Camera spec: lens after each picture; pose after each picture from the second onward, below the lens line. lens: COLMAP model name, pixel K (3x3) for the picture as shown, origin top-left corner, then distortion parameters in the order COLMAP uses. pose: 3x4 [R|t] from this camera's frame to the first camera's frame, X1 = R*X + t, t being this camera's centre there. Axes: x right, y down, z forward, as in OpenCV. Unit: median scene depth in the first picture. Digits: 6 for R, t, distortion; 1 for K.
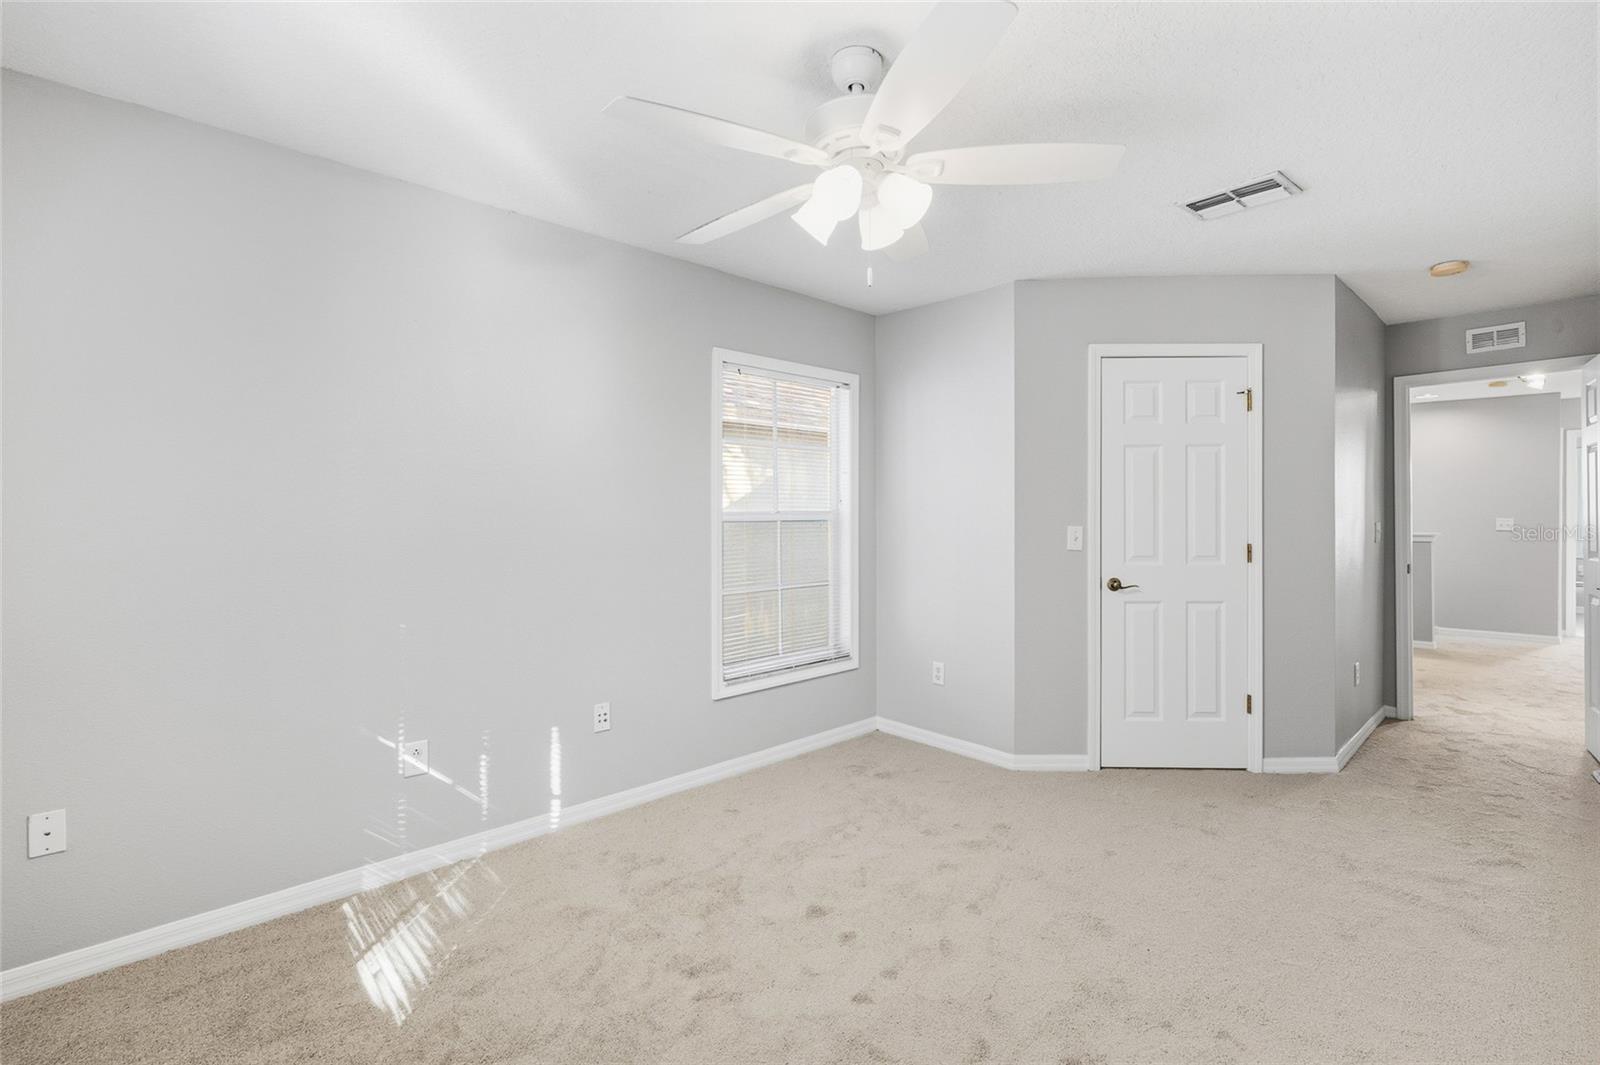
lens RADIAL K [[717.6, 0, 795.5], [0, 717.6, 523.3], [0, 0, 1]] dist [-0.008607, 0.001913]
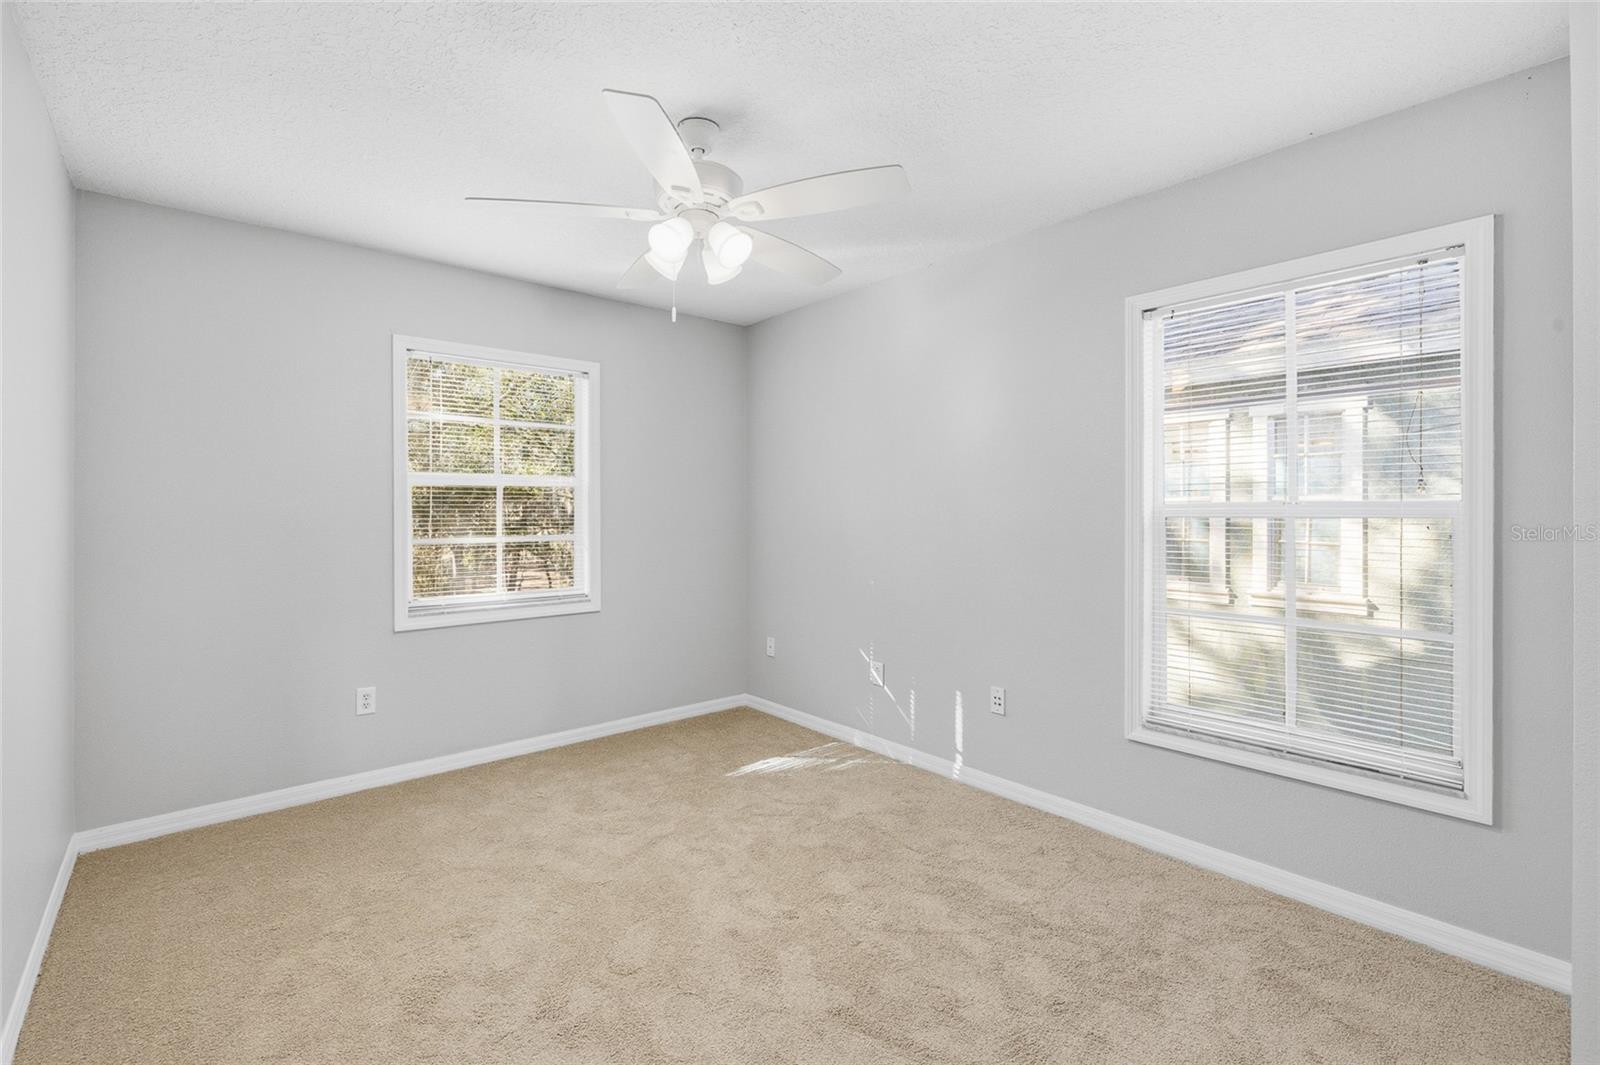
lens RADIAL K [[717.6, 0, 796.0], [0, 717.6, 522.7], [0, 0, 1]] dist [-0.008607, 0.001913]
pose [[-0.061295, 0.015706, -0.997996, 0.919777], [-0.008651, 0.999830, 0.016266, -0.005349], [0.998082, 0.009630, -0.061149, 0.890768]]
